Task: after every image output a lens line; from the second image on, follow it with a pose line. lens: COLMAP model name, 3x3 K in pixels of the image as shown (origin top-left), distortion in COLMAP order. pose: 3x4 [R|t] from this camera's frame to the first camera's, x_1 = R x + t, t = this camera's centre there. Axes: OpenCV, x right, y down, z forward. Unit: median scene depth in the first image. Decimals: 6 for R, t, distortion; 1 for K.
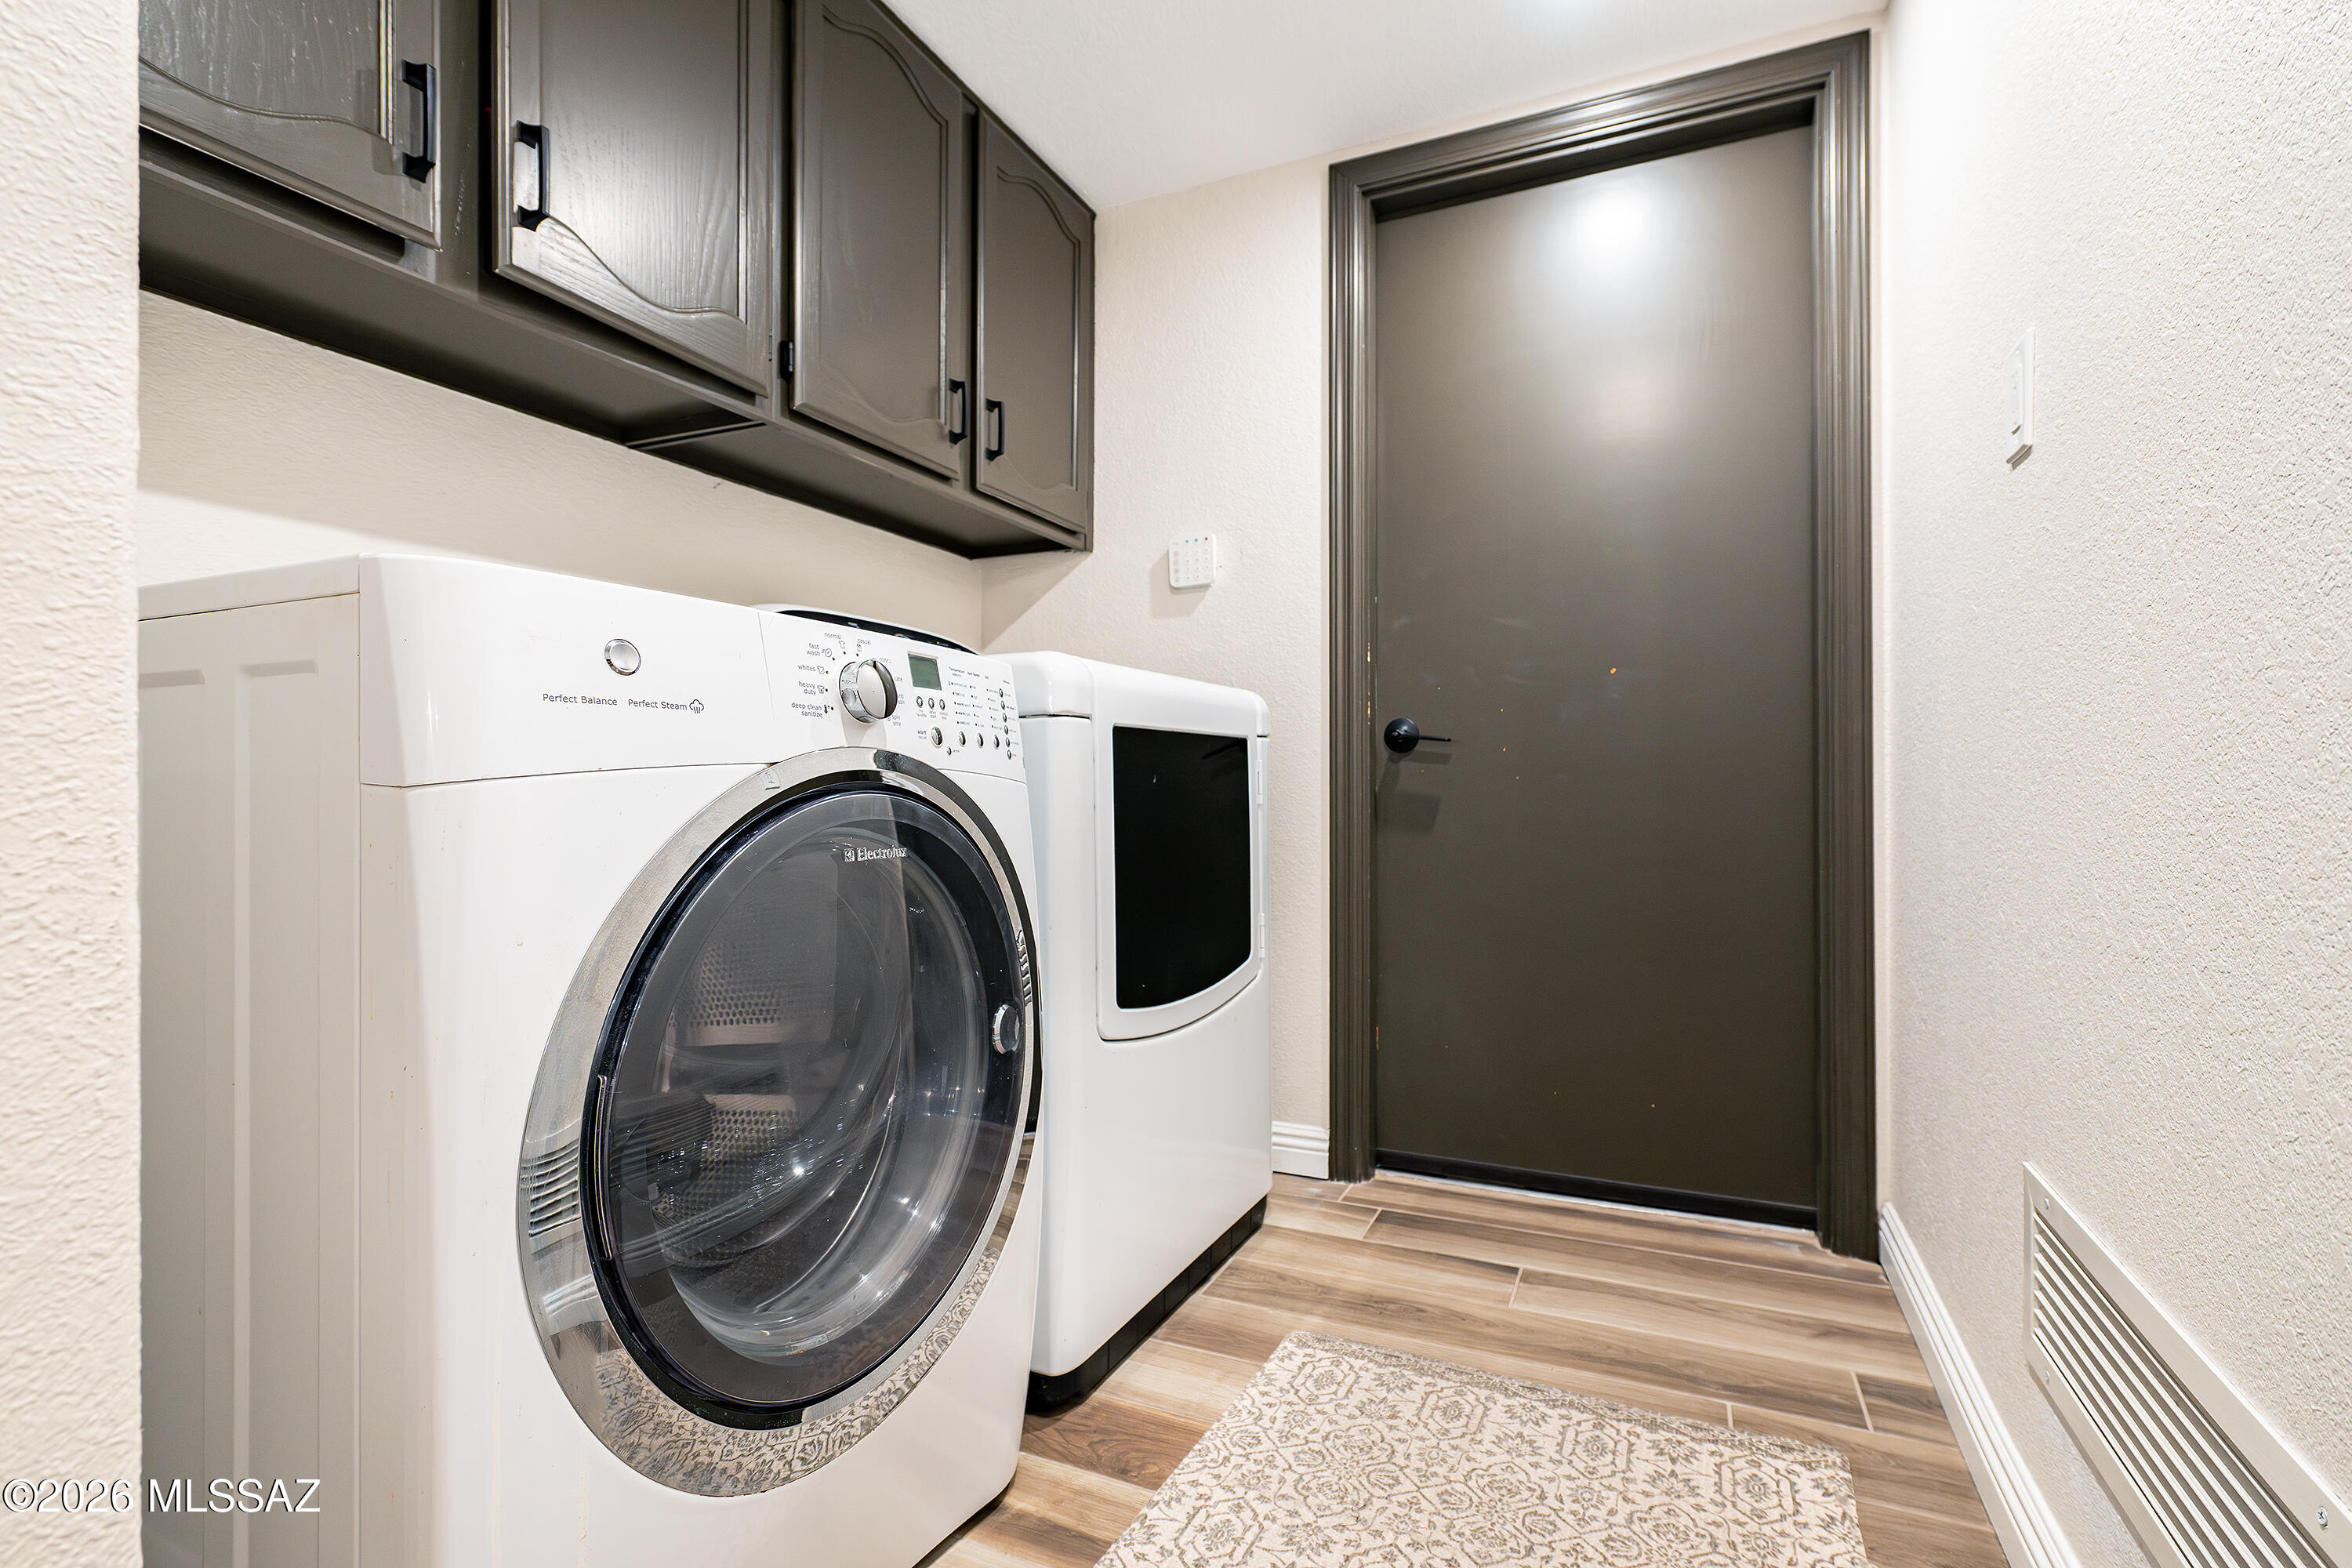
lens RADIAL K [[996.3, 0, 1179.1], [0, 996.3, 786.2], [0, 0, 1]] dist [0.003684, 0.000464]
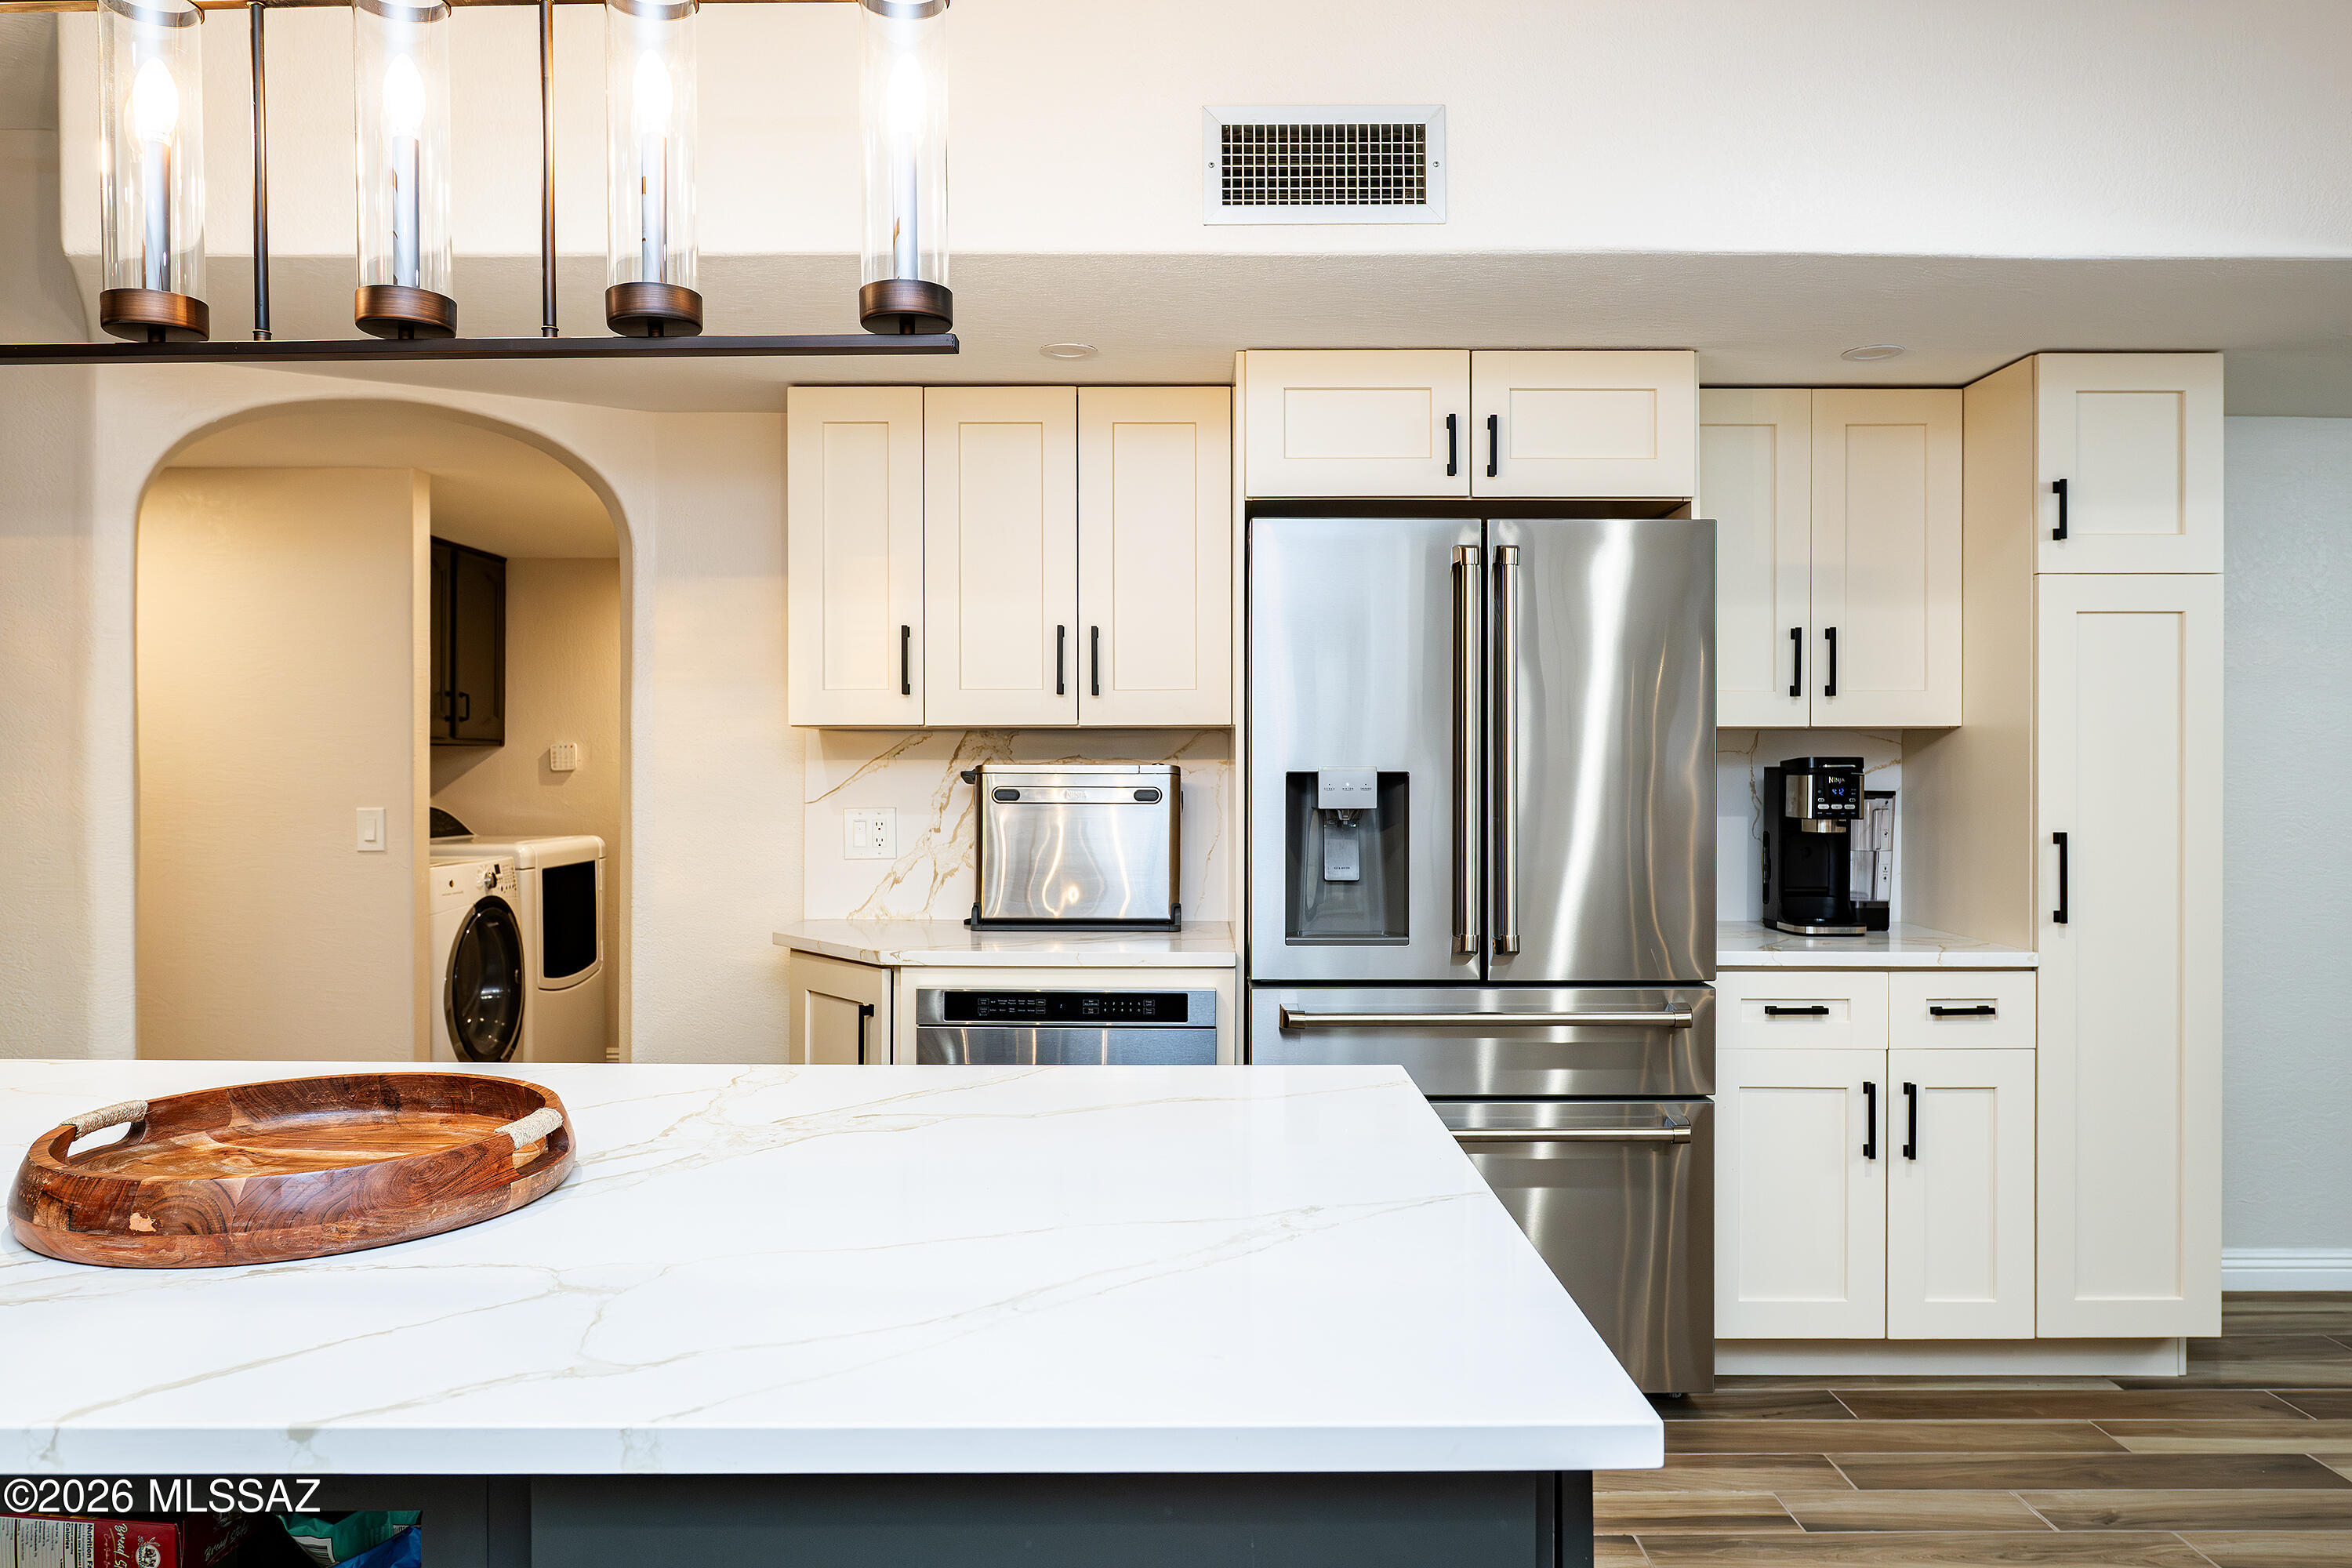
lens RADIAL K [[1577.2, 0, 1174.2], [0, 1577.2, 770.9], [0, 0, 1]] dist [-0.011597, -0.002159]
pose [[0.906019, 0.002266, 0.423232, -0.231881], [-0.007953, 0.999900, 0.011672, -0.278994], [-0.423163, -0.013941, 0.905946, -2.537153]]
